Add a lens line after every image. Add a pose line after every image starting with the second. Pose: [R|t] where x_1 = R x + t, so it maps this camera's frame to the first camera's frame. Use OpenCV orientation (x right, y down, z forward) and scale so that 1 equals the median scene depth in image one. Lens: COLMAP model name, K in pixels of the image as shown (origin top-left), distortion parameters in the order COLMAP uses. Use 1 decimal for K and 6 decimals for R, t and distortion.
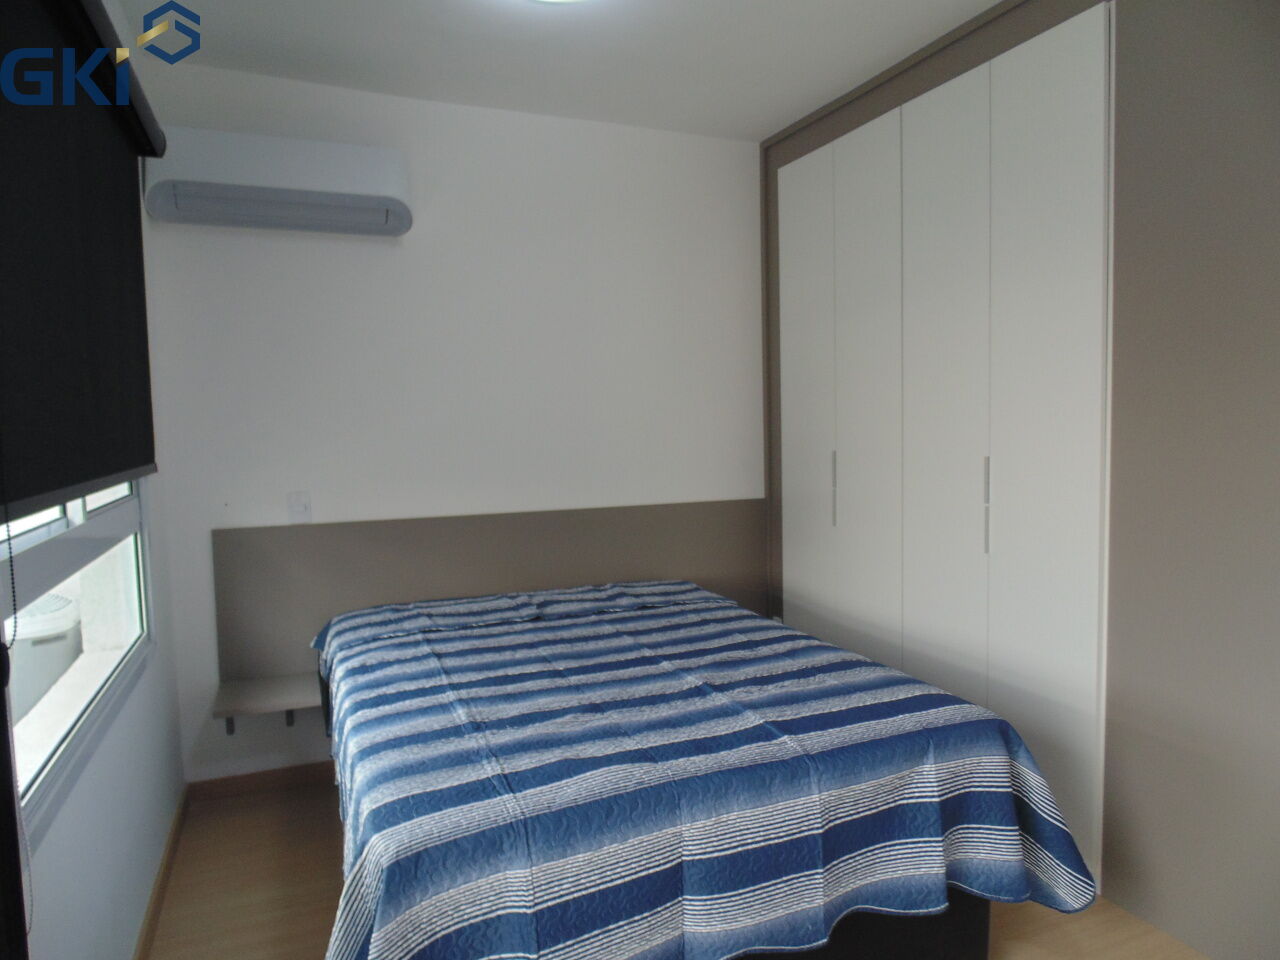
lens RADIAL K [[853.7, 0, 660.9], [0, 853.7, 480.5], [0, 0, 1]] dist [-0.019212, 0.003347]
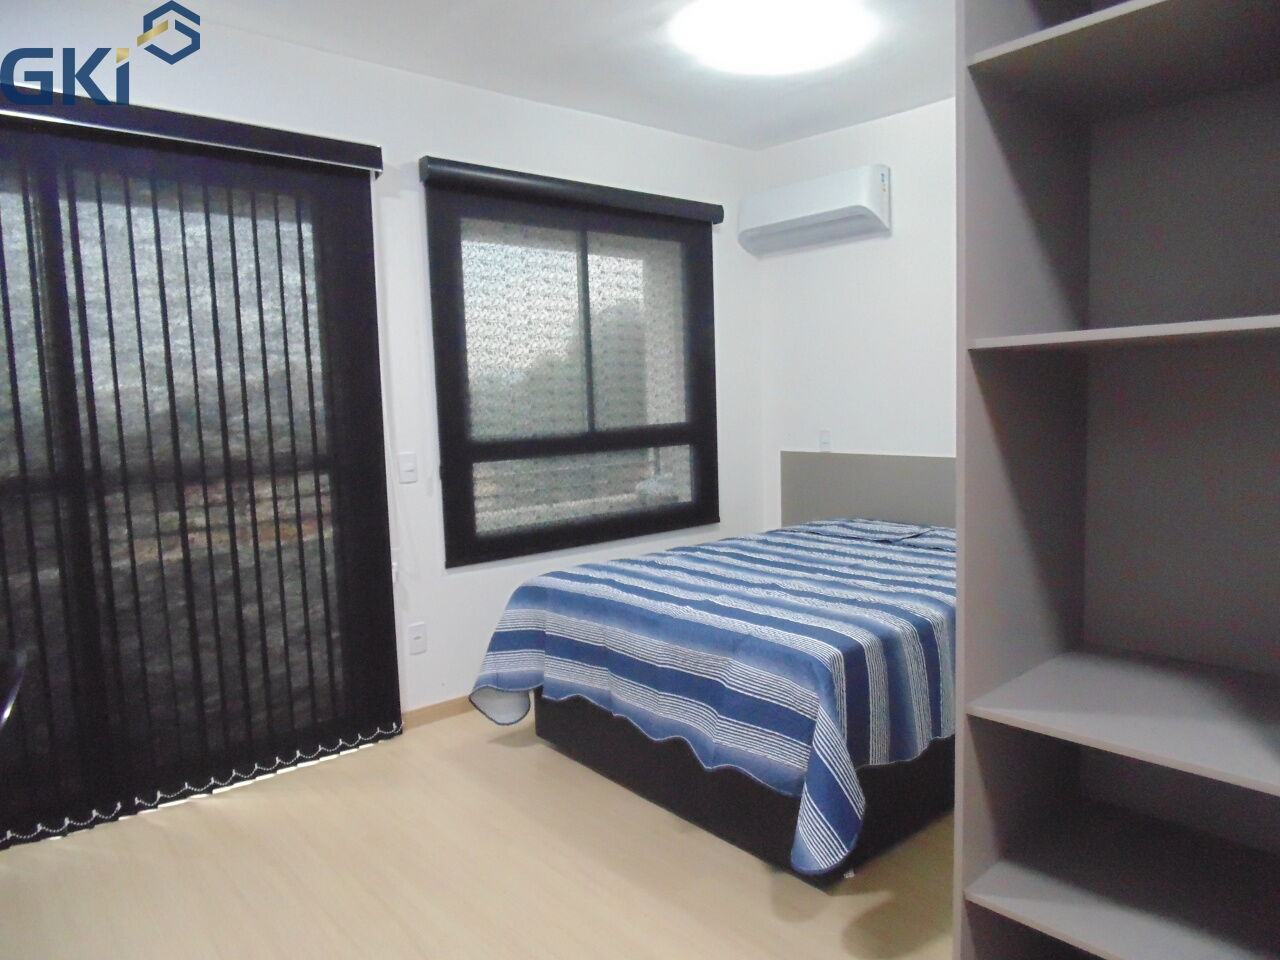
lens RADIAL K [[853.7, 0, 660.9], [0, 853.7, 480.5], [0, 0, 1]] dist [-0.019212, 0.003347]
pose [[0.306126, 0.095147, -0.947224, 1.293326], [-0.042300, 0.995370, 0.086312, -0.021239], [0.951051, 0.013645, 0.308734, 0.476708]]
